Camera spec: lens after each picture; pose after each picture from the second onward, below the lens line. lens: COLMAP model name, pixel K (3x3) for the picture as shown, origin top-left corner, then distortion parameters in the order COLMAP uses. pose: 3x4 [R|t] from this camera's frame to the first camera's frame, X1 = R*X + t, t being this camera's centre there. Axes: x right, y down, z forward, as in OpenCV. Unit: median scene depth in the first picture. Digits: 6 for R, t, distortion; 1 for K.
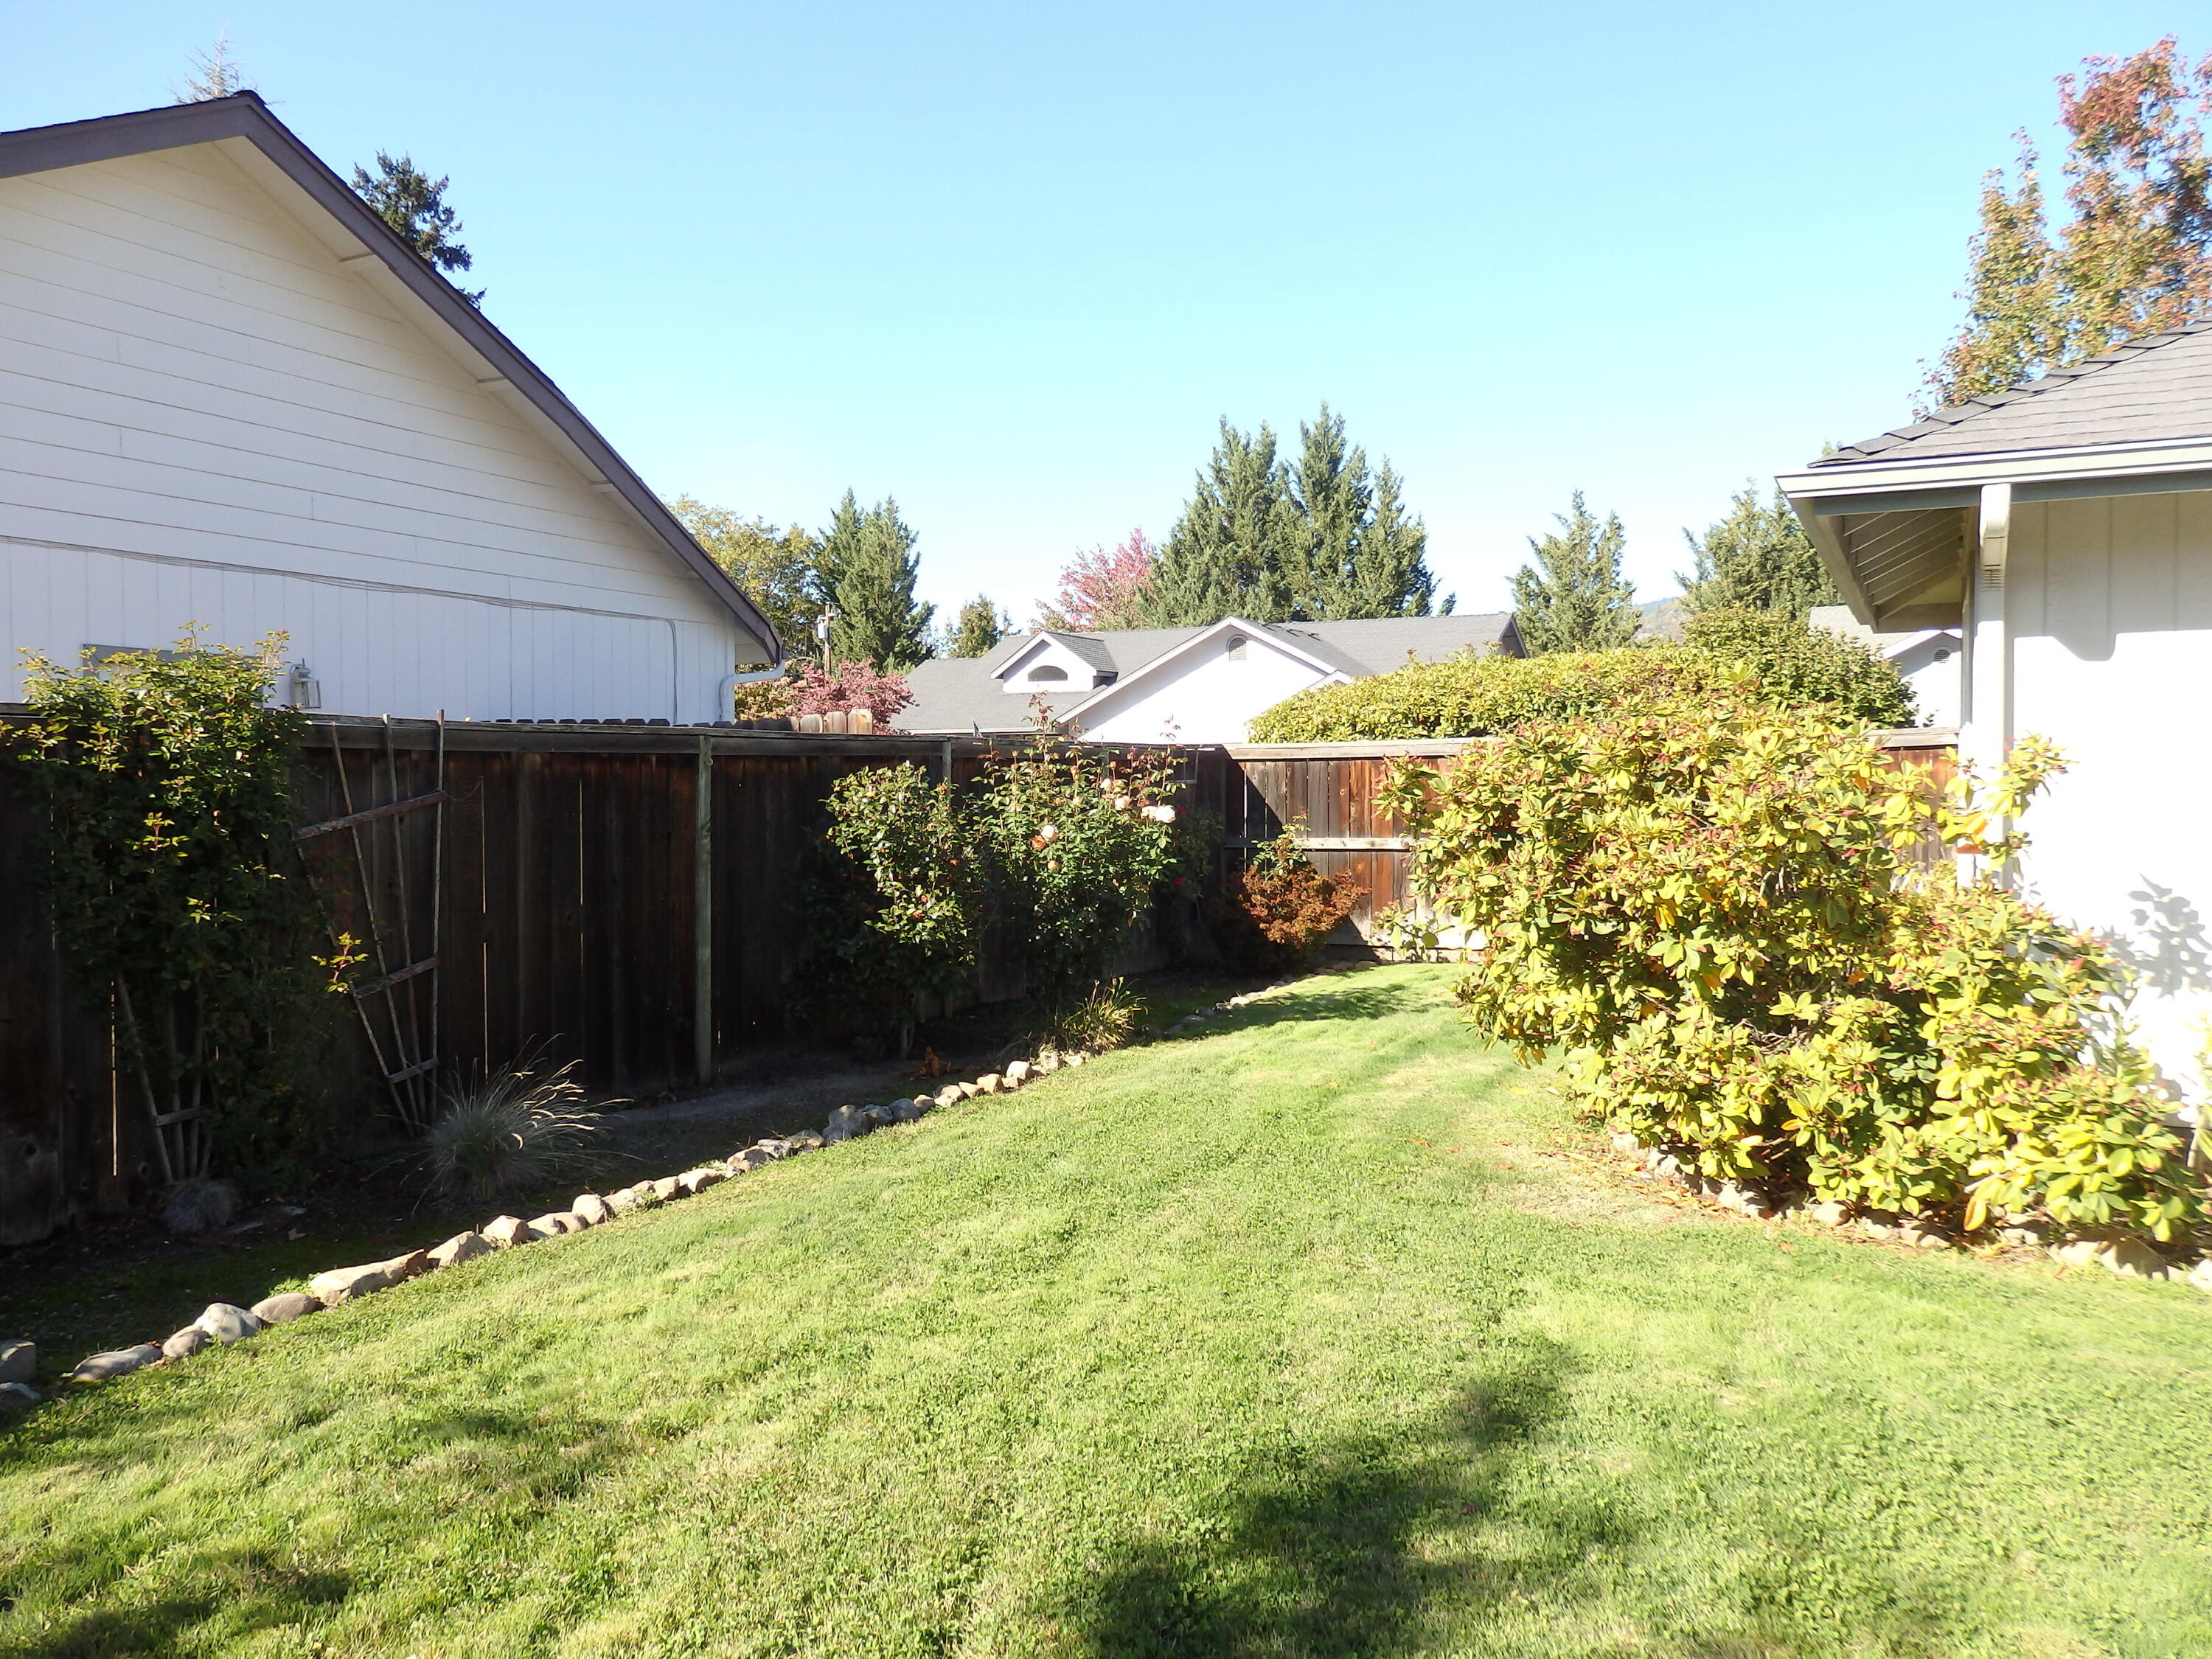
lens RADIAL K [[1650.6, 0, 1103.7], [0, 1650.6, 816.8], [0, 0, 1]] dist [0.002908, 0.016481]
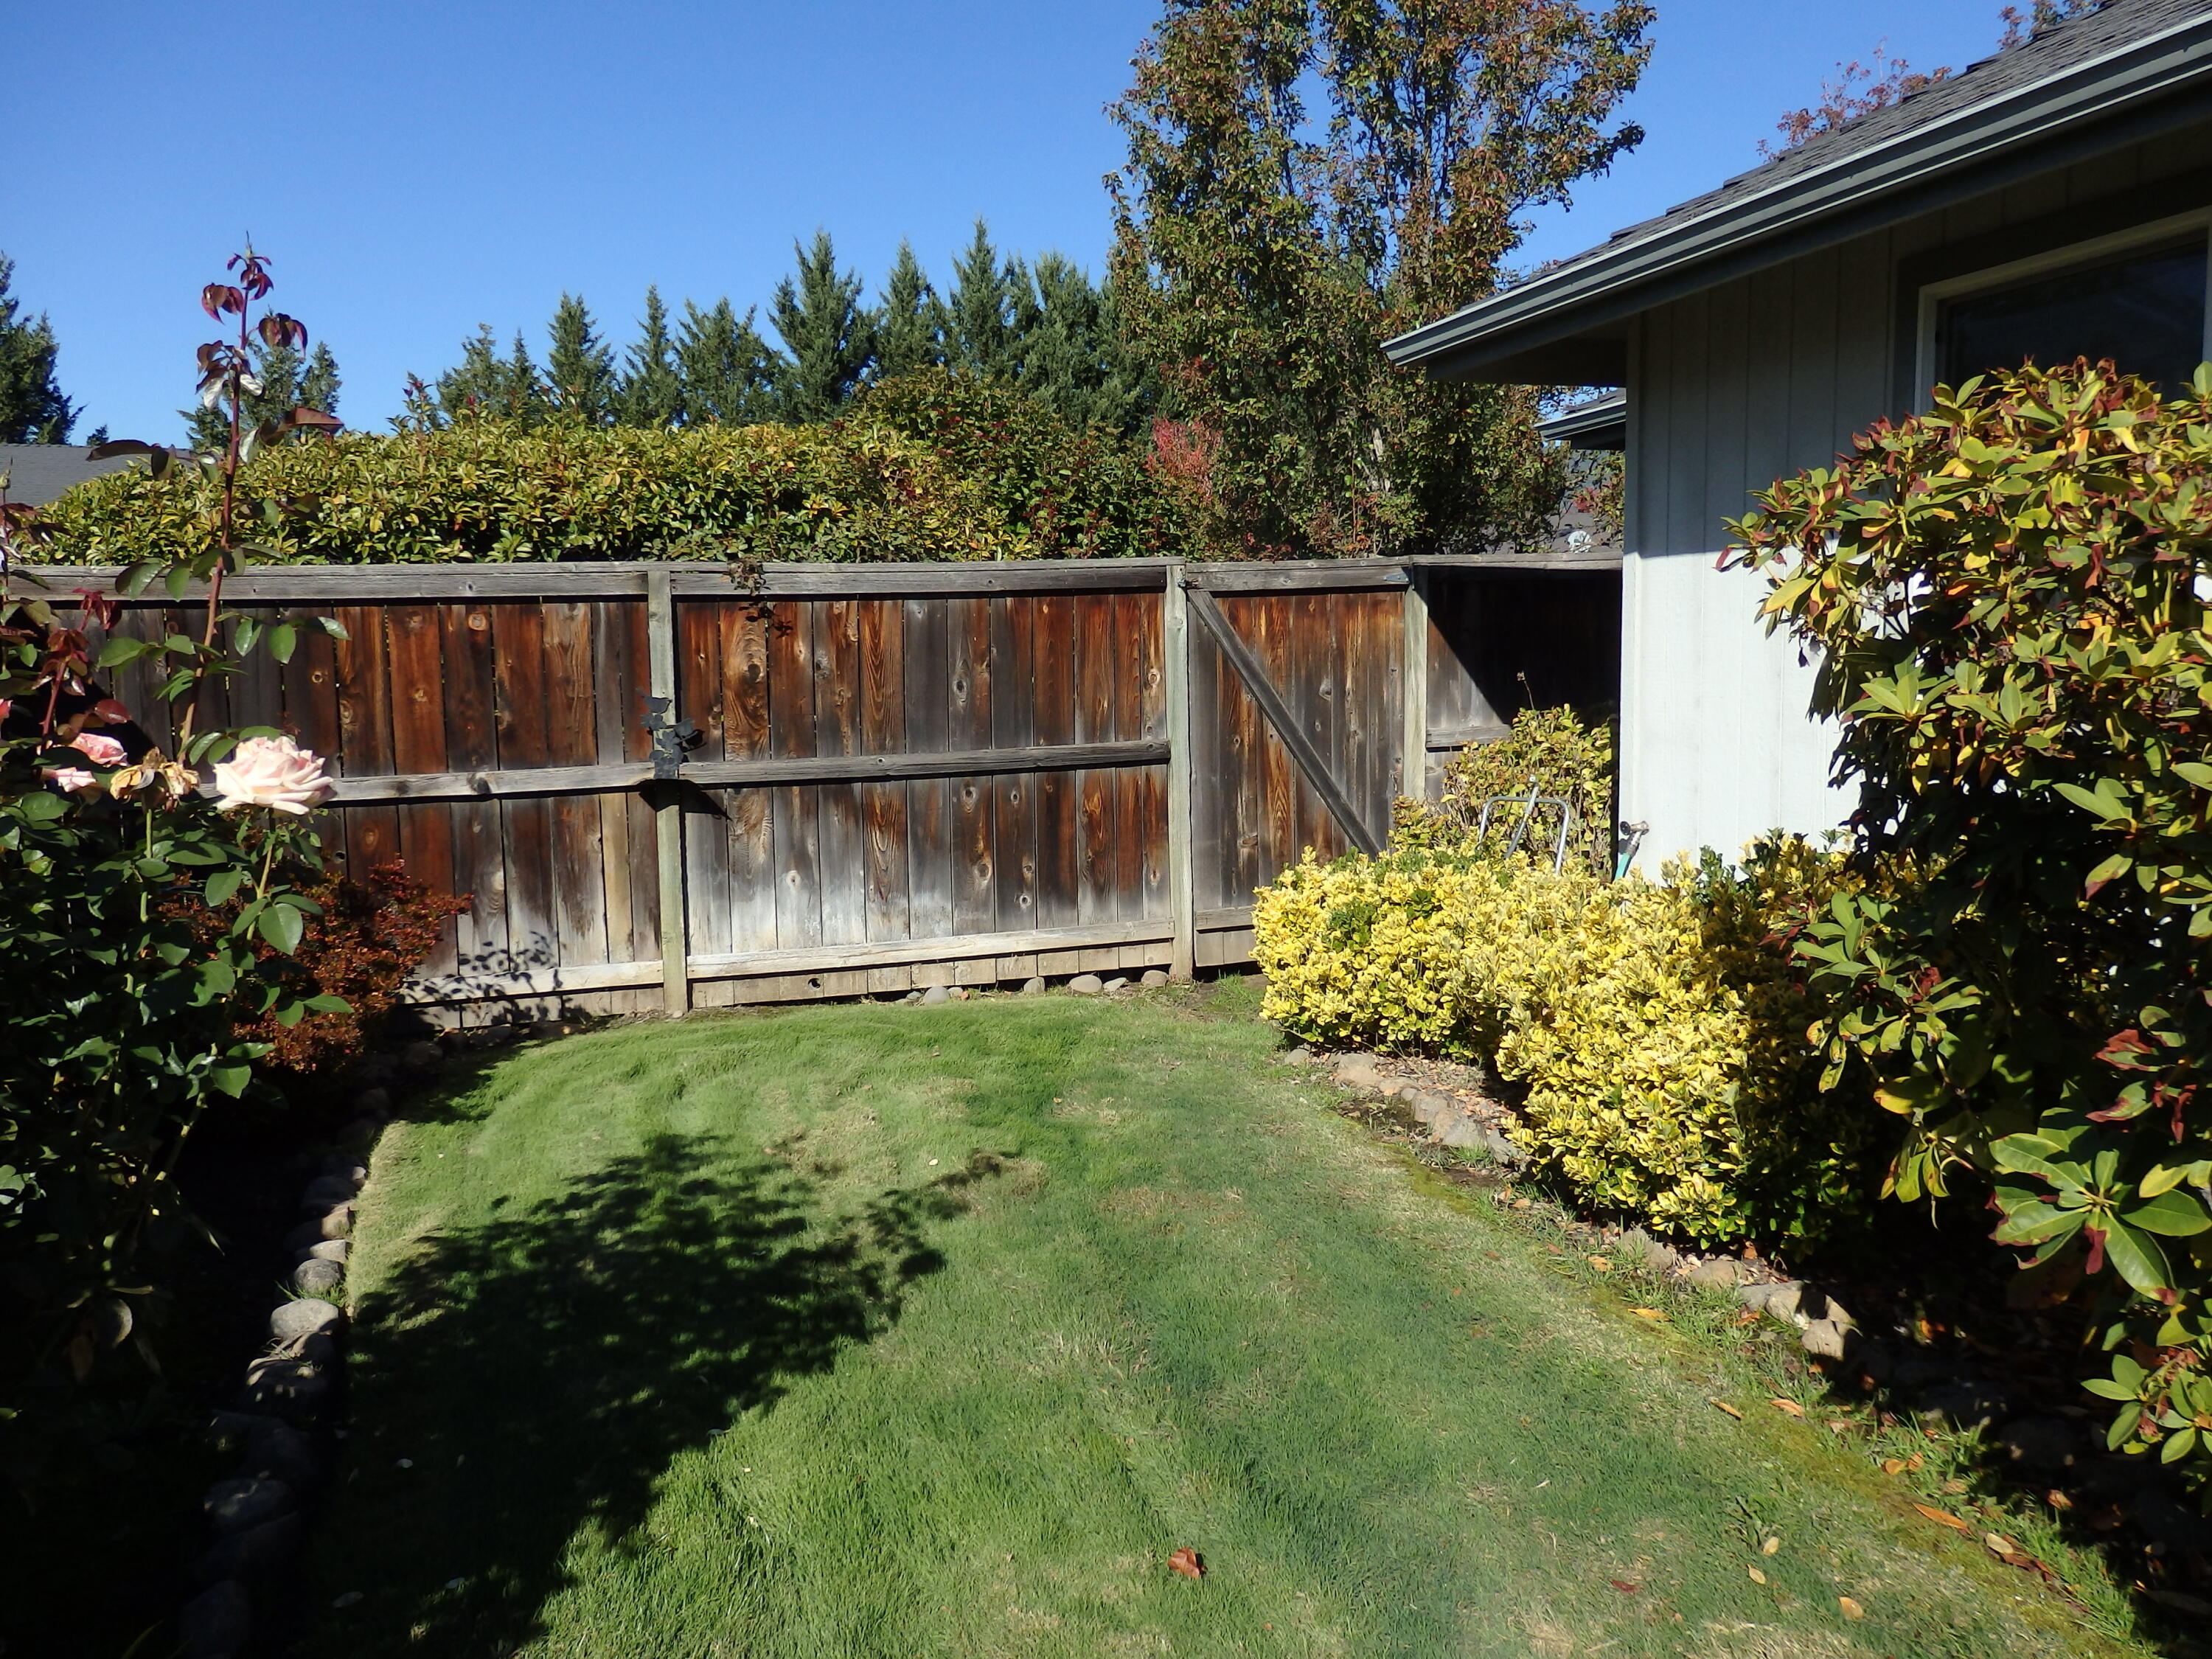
lens RADIAL K [[1632.0, 0, 1106.0], [0, 1632.0, 829.5], [0, 0, 1]] dist [-0.006471, -0.004314]
pose [[0.703768, -0.073802, 0.706586, -0.005917], [0.023294, 0.996452, 0.080877, -0.001164], [-0.710048, -0.040460, 0.702990, 0.148550]]
